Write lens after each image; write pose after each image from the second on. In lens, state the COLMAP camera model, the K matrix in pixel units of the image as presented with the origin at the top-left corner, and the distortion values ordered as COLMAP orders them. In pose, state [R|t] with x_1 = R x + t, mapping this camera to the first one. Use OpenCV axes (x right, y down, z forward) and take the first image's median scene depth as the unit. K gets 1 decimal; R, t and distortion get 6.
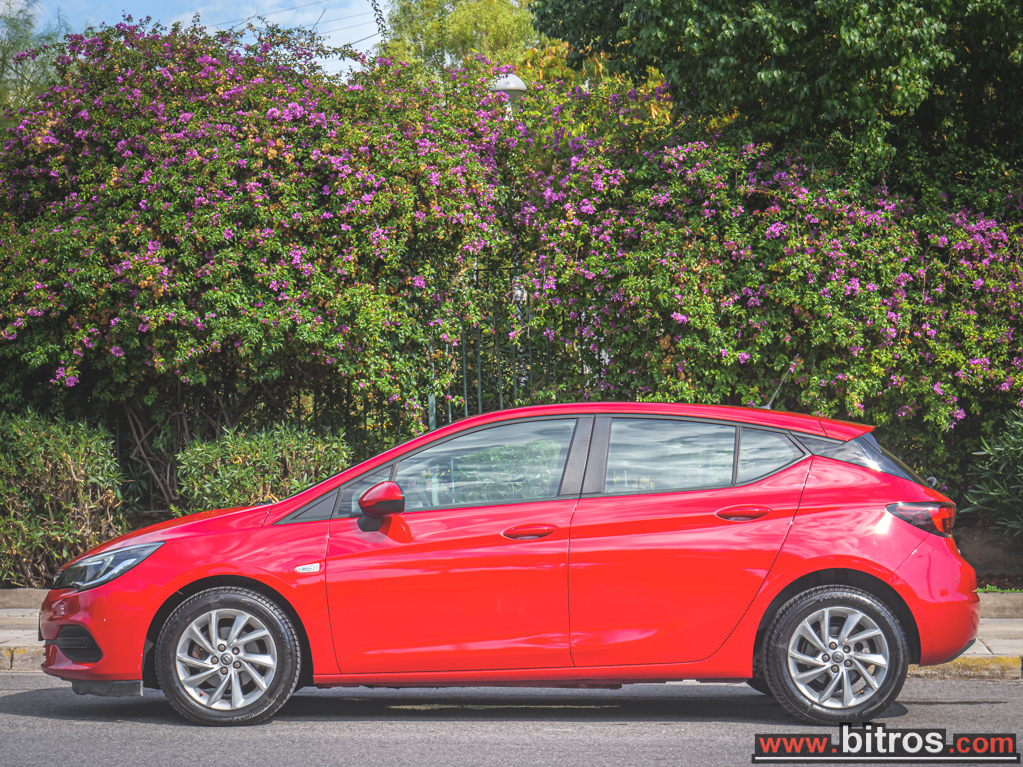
lens RADIAL K [[2384.6, 0, 511.5], [0, 2384.6, 383.5], [0, 0, 1]] dist [0.028088, 0.528908]
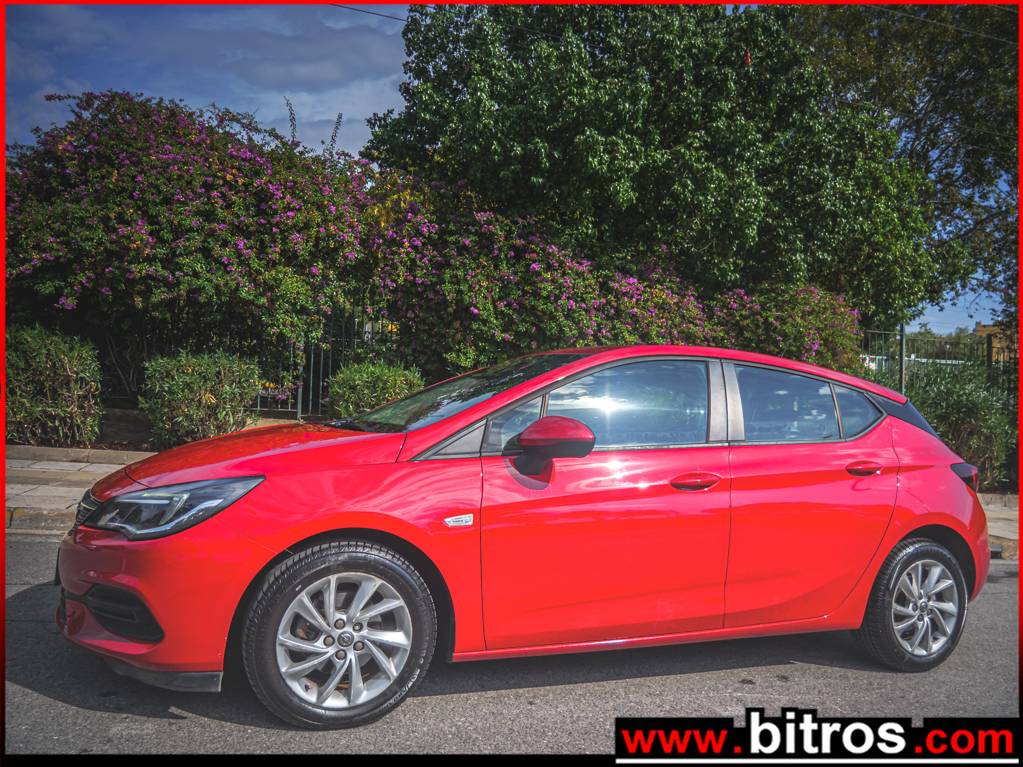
lens RADIAL K [[745.0, 0, 511.5], [0, 745.0, 383.5], [0, 0, 1]] dist [-0.038364, 0.011072]
pose [[0.921828, 0.080312, 0.379188, -0.103253], [-0.089820, 0.995930, 0.007418, 0.018302], [-0.377049, -0.040896, 0.925290, 0.479265]]
